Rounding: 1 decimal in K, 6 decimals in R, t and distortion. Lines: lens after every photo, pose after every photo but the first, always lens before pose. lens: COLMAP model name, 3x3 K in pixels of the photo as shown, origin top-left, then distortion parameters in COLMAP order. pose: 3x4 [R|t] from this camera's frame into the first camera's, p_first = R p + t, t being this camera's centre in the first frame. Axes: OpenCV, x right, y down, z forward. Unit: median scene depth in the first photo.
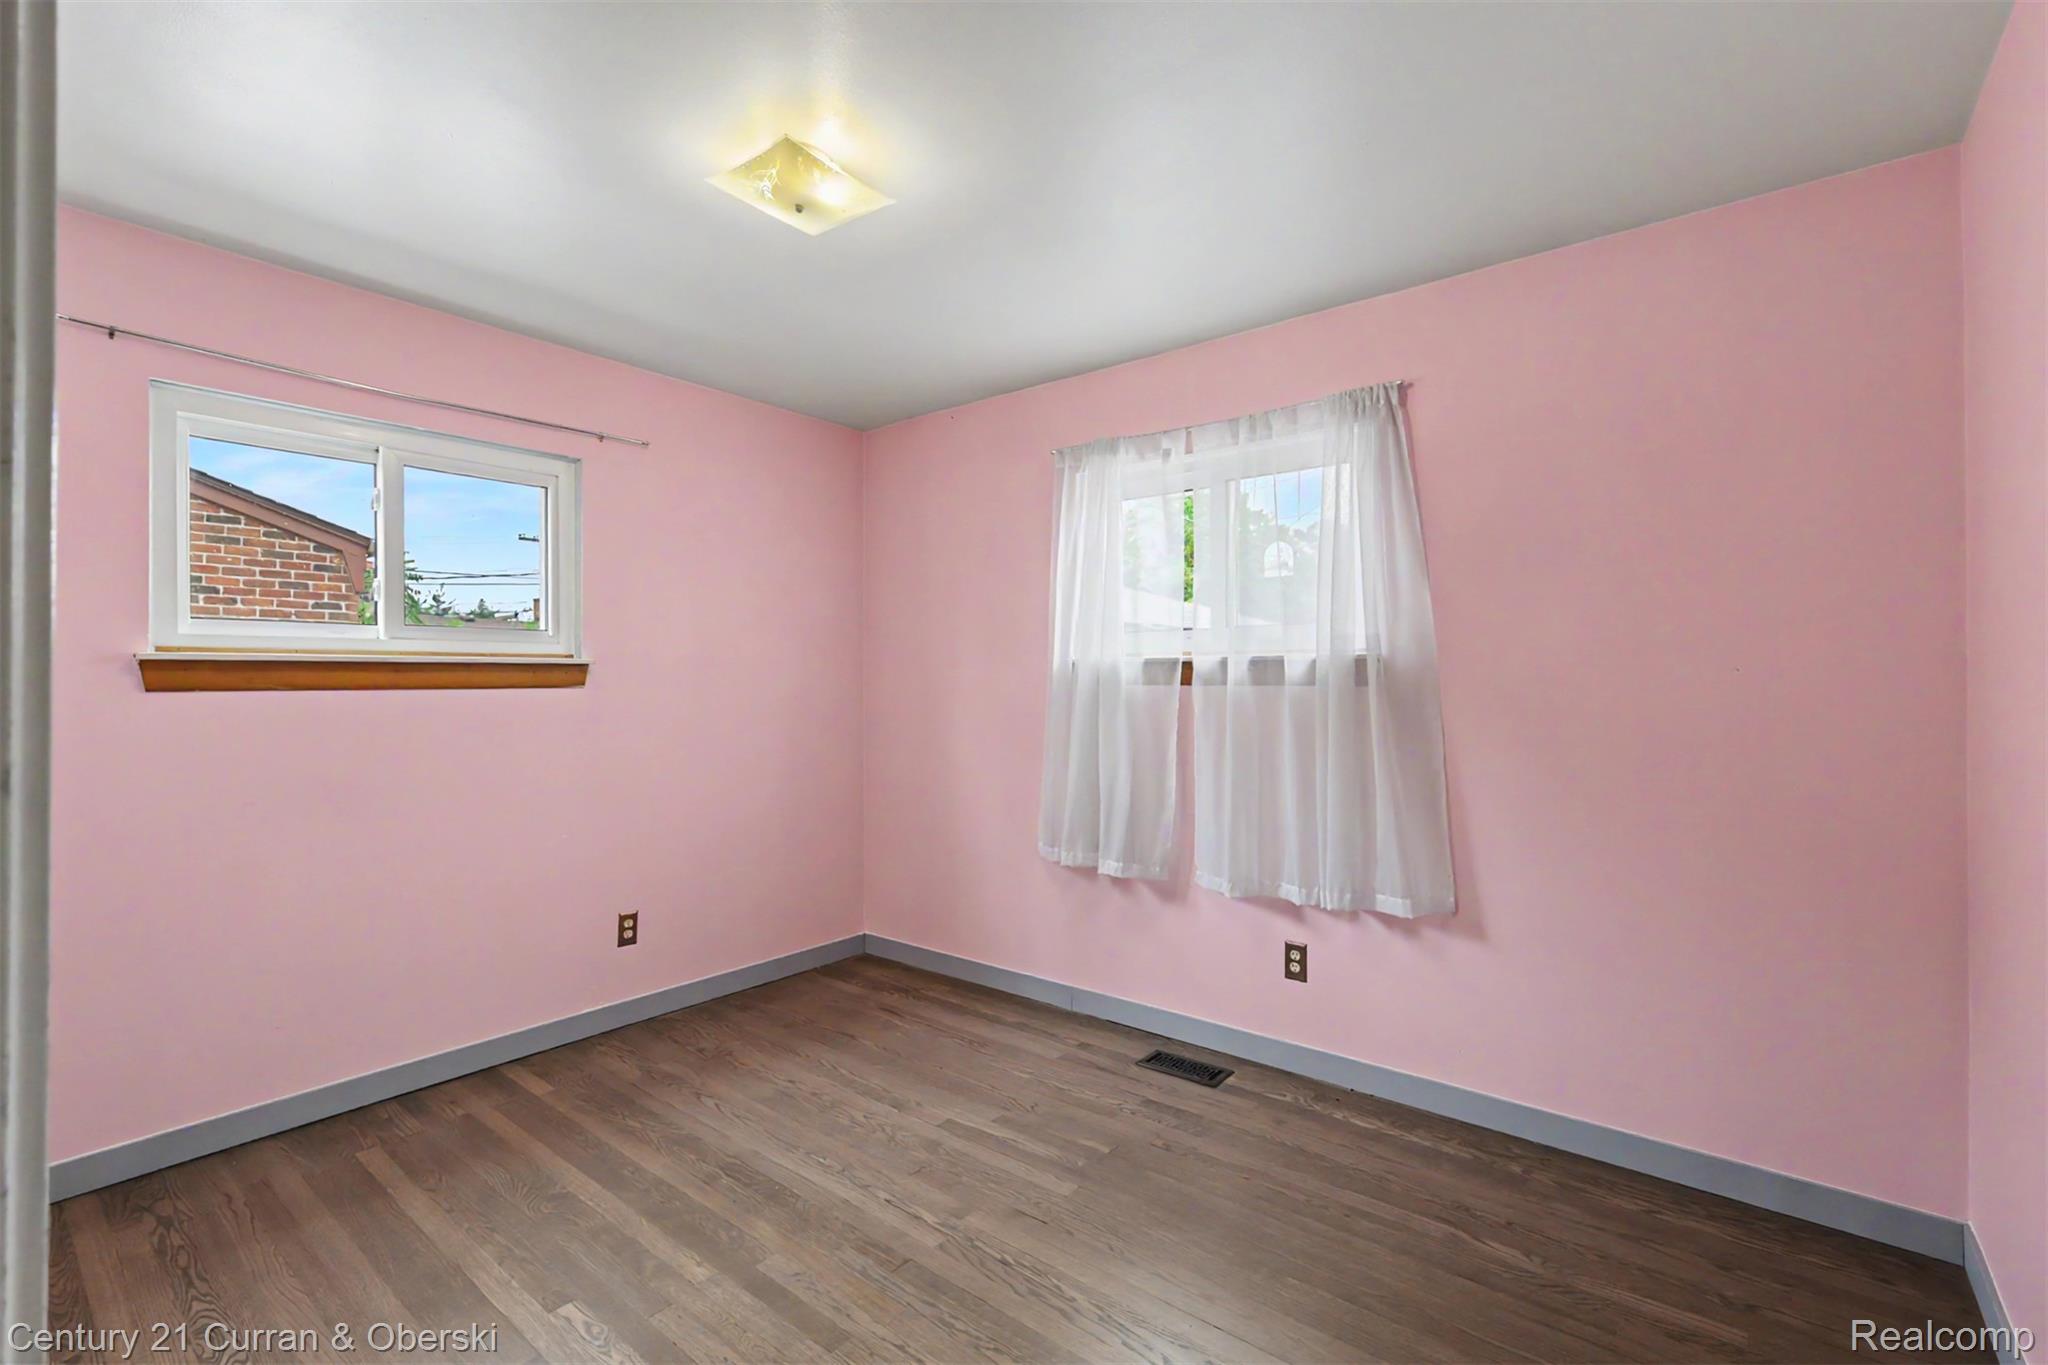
lens RADIAL K [[903.9, 0, 1033.5], [0, 903.9, 683.8], [0, 0, 1]] dist [-0.002743, -0.000515]
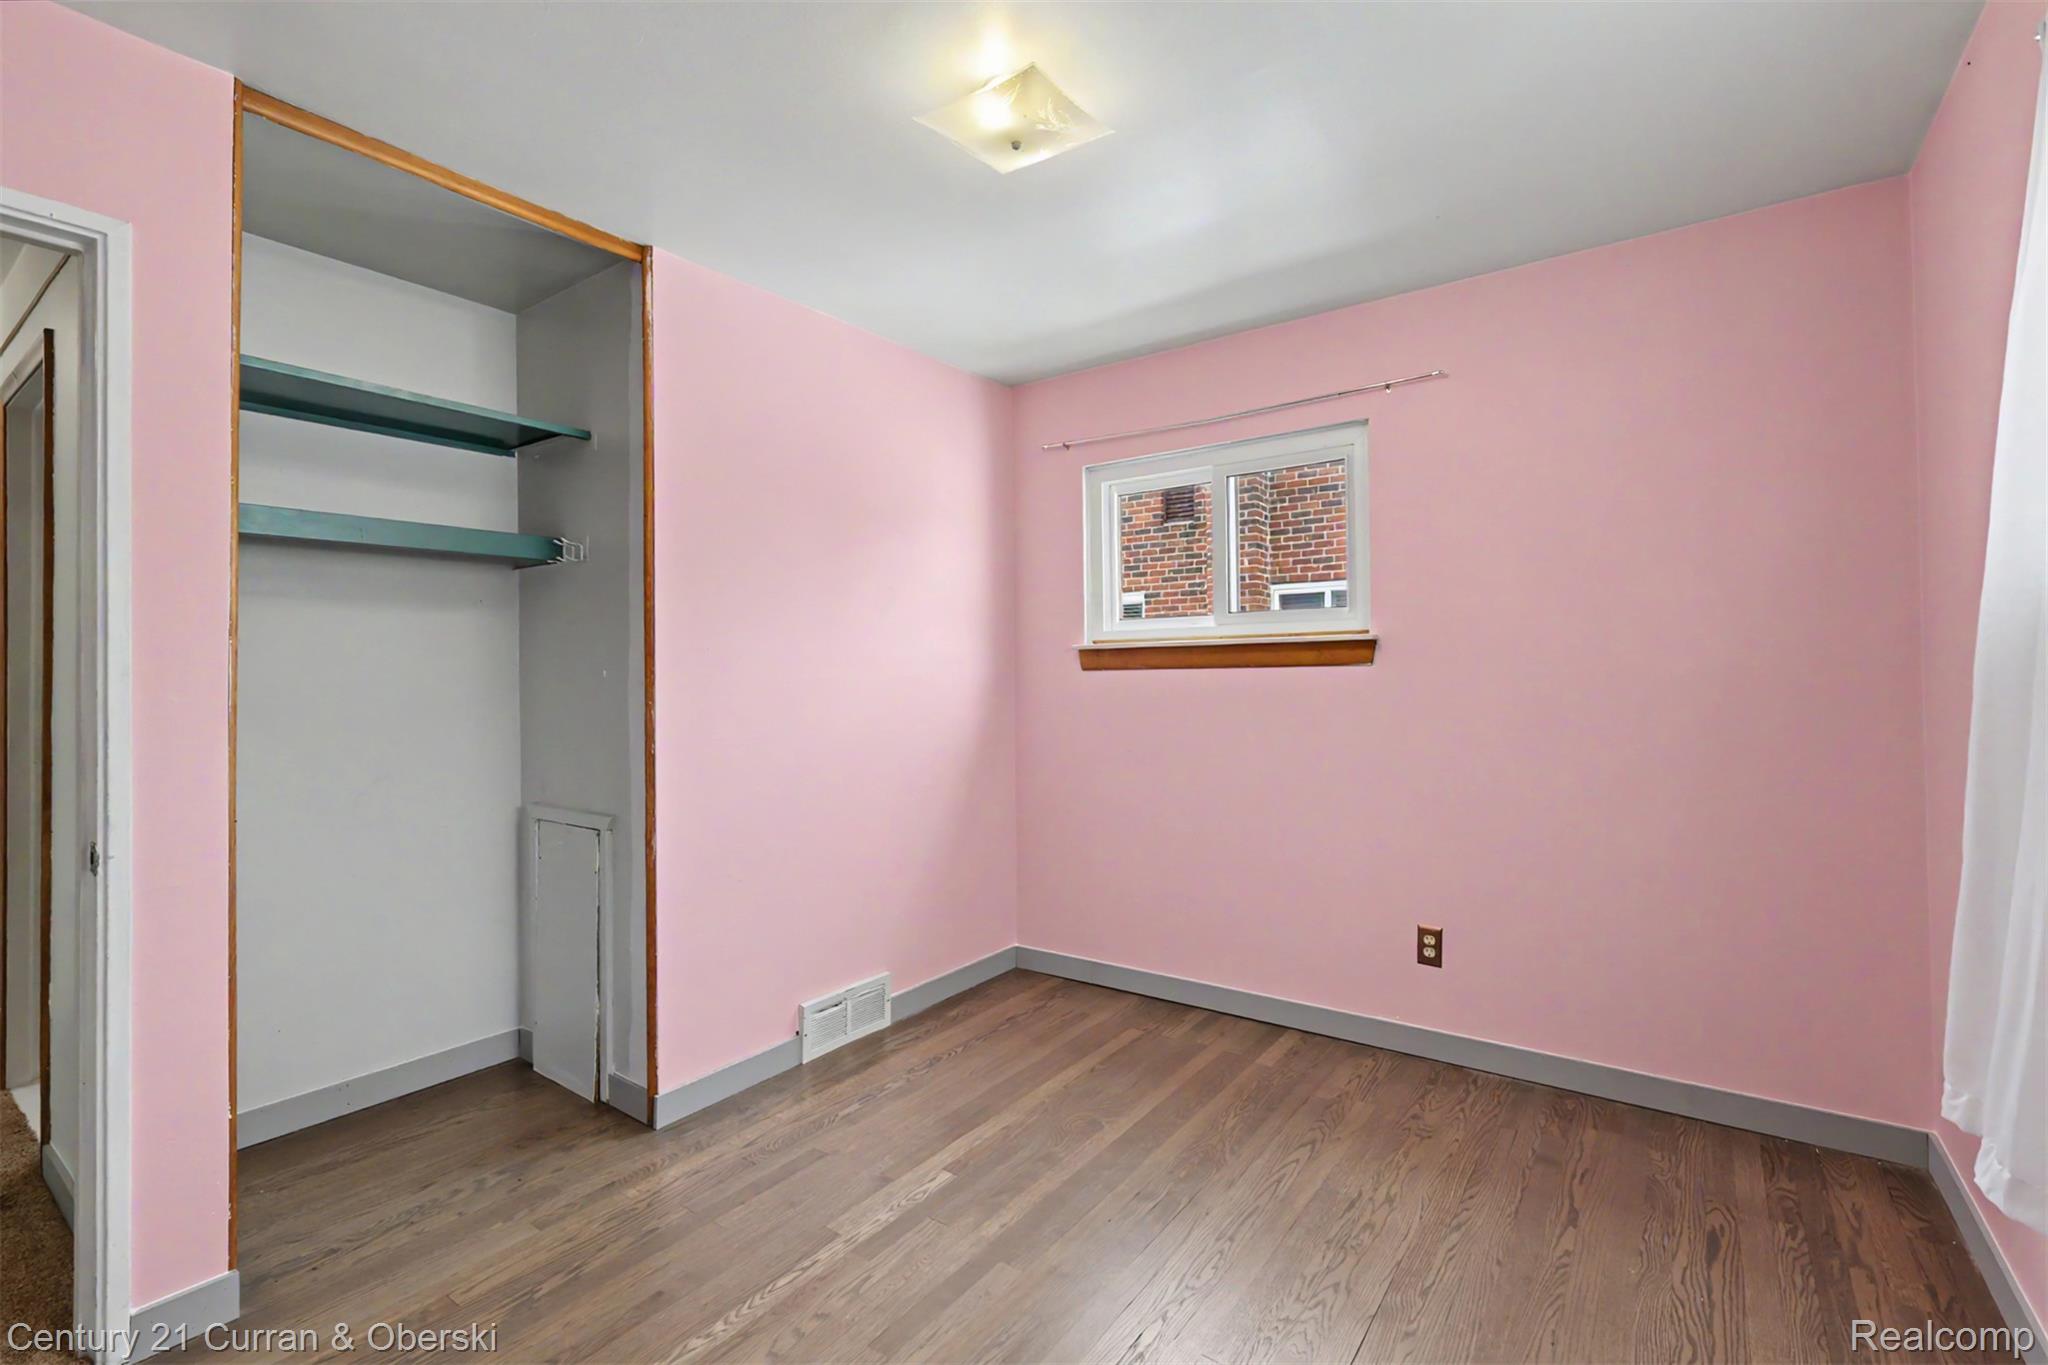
lens RADIAL K [[903.9, 0, 1014.0], [0, 903.9, 668.9], [0, 0, 1]] dist [-0.002743, -0.000515]
pose [[0.044069, 0.003187, -0.999023, 0.473354], [0.012780, 0.999911, 0.003754, -0.000795], [0.998947, -0.012933, 0.044025, 0.693434]]
